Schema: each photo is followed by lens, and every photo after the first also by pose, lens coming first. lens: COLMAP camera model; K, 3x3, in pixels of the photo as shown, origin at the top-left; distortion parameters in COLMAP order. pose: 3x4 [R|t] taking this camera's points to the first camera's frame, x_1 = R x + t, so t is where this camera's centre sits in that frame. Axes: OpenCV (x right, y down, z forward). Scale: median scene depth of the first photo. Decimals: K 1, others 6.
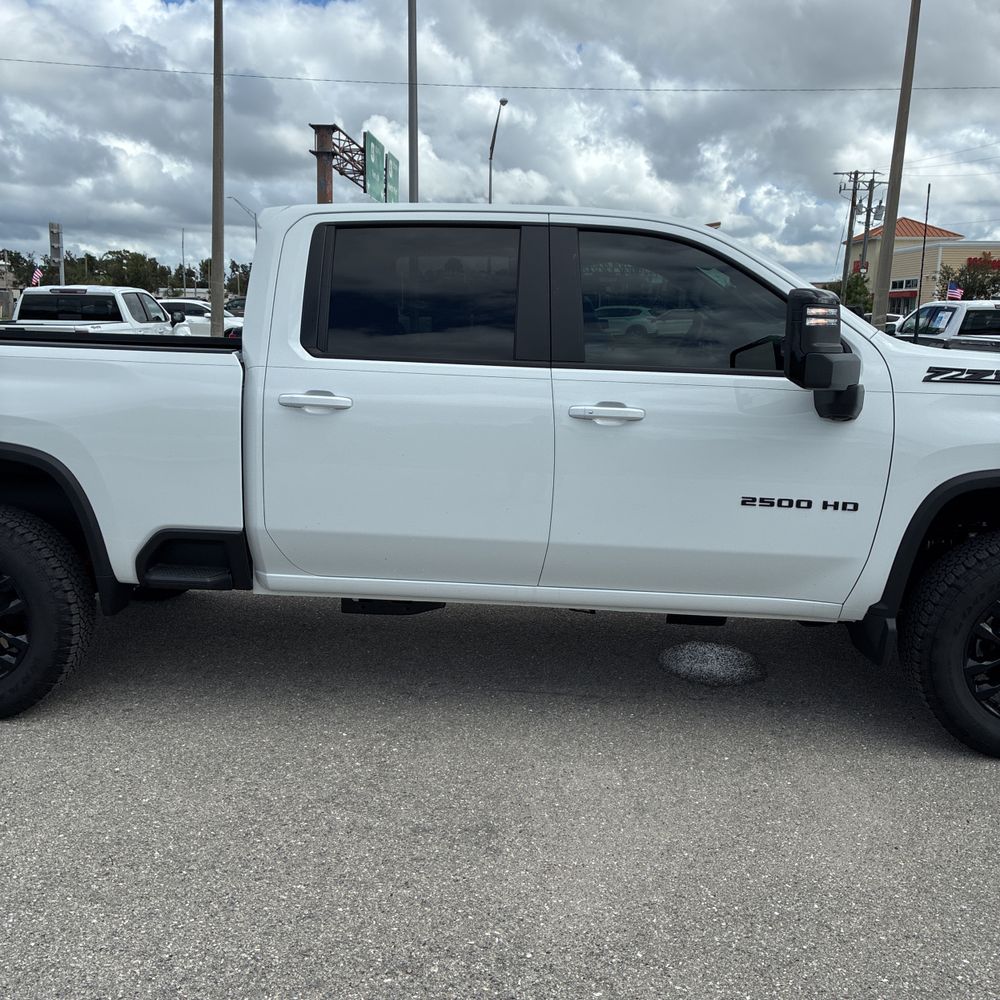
lens RADIAL K [[1024.7, 0, 492.9], [0, 1024.7, 497.8], [0, 0, 1]] dist [0.026827, -0.005993]
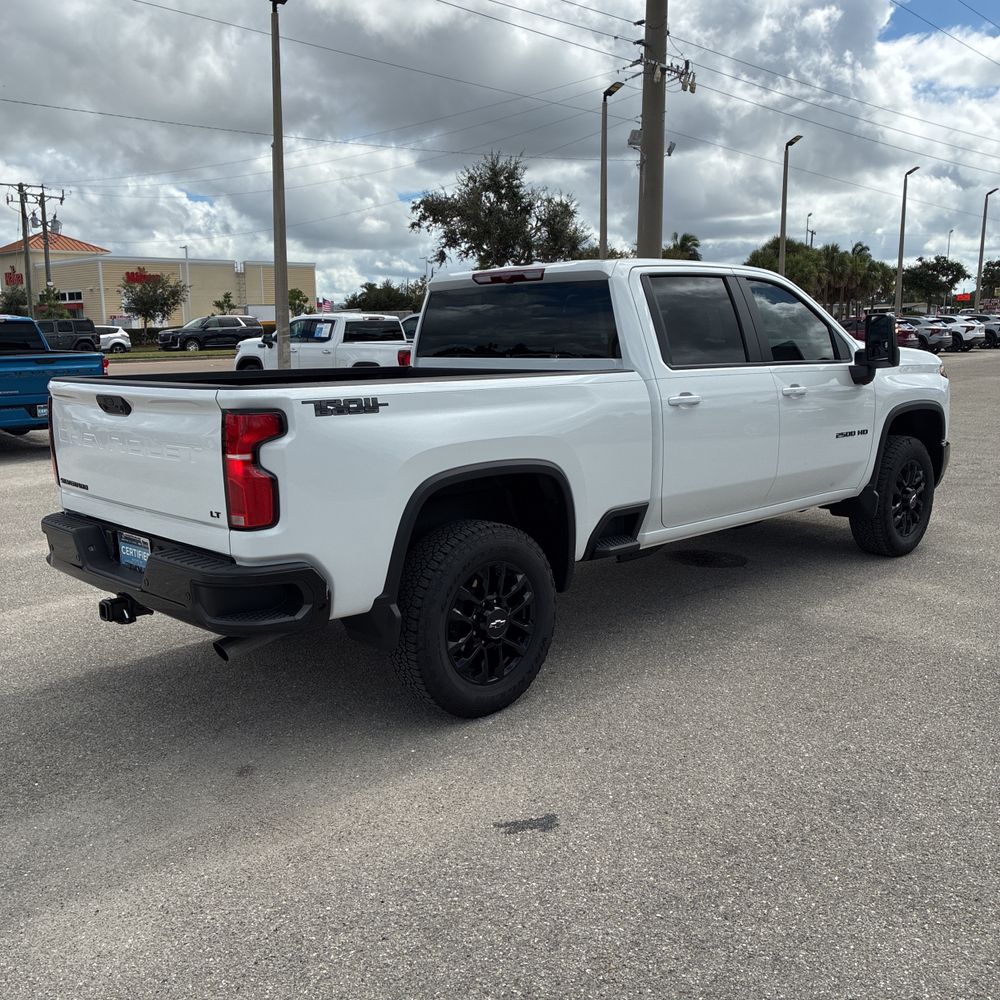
lens RADIAL K [[1026.9, 0, 469.0], [0, 1026.9, 500.5], [0, 0, 1]] dist [0.012299, 0.051429]
pose [[0.685892, -0.154816, 0.711044, -0.109482], [0.160116, 0.985269, 0.060071, -0.007101], [-0.709869, 0.072647, 0.700577, 0.018365]]
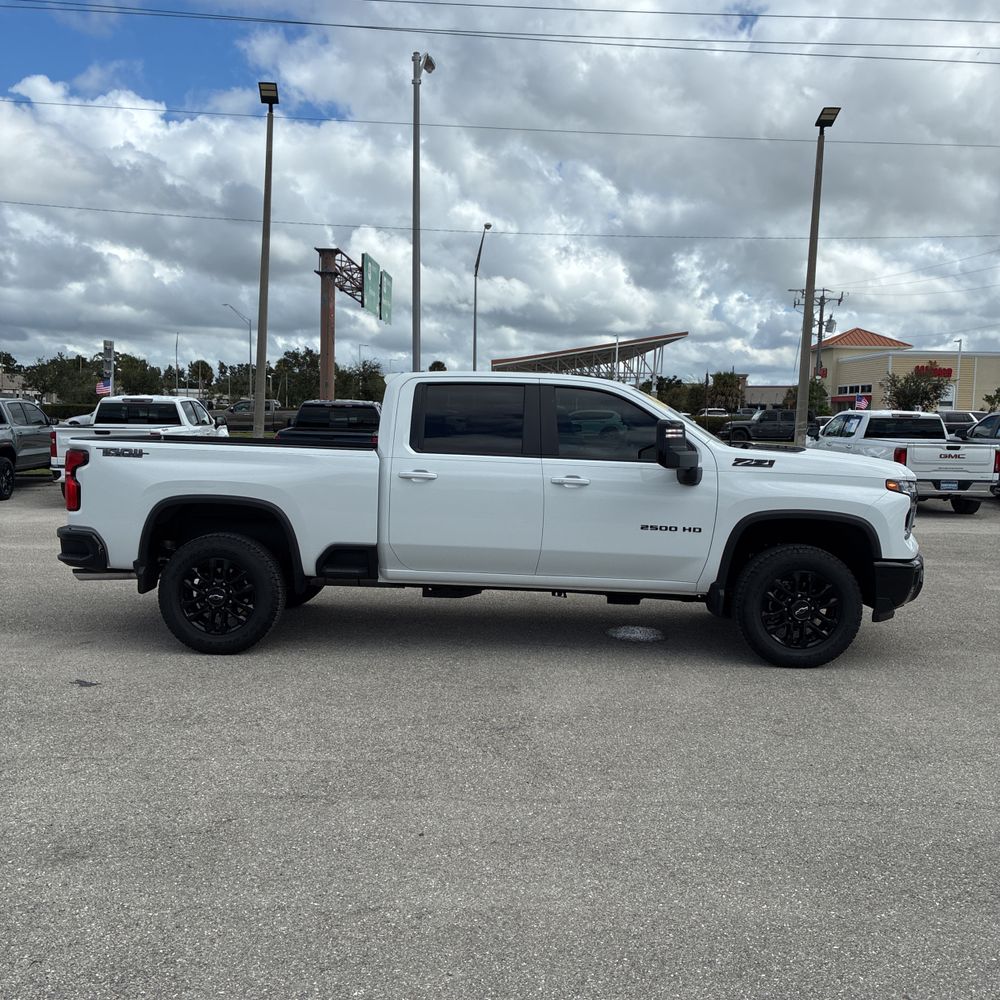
lens RADIAL K [[1024.7, 0, 492.9], [0, 1024.7, 497.8], [0, 0, 1]] dist [0.026827, -0.005993]
pose [[0.999859, 0.000481, 0.016810, -0.005157], [0.001117, 0.995480, -0.094961, 0.010038], [-0.016780, 0.094966, 0.995339, -0.070032]]
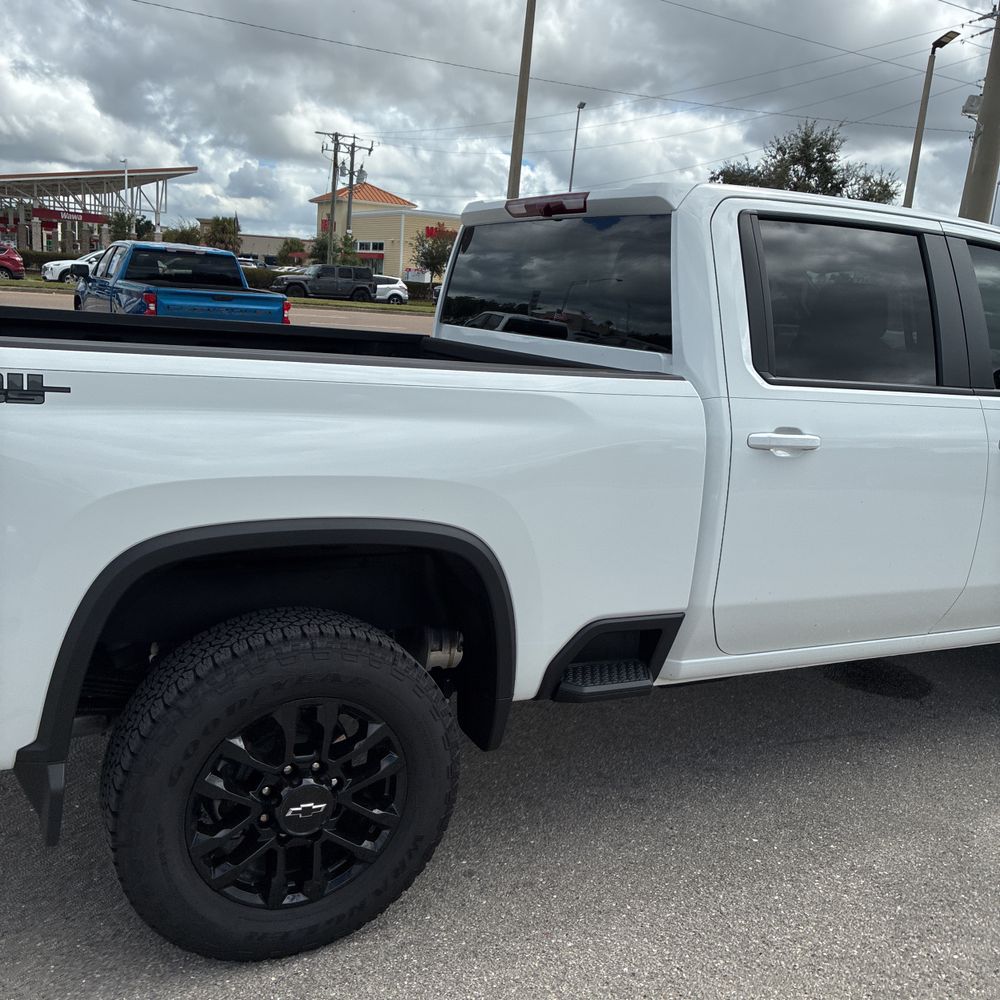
lens RADIAL K [[1013.4, 0, 496.2], [0, 1013.4, 513.5], [0, 0, 1]] dist [-0.001338, 0.055117]
pose [[0.854875, -0.069900, 0.514104, -0.059927], [0.036457, 0.996527, 0.074870, -0.008249], [-0.517552, -0.045262, 0.854454, 0.035135]]
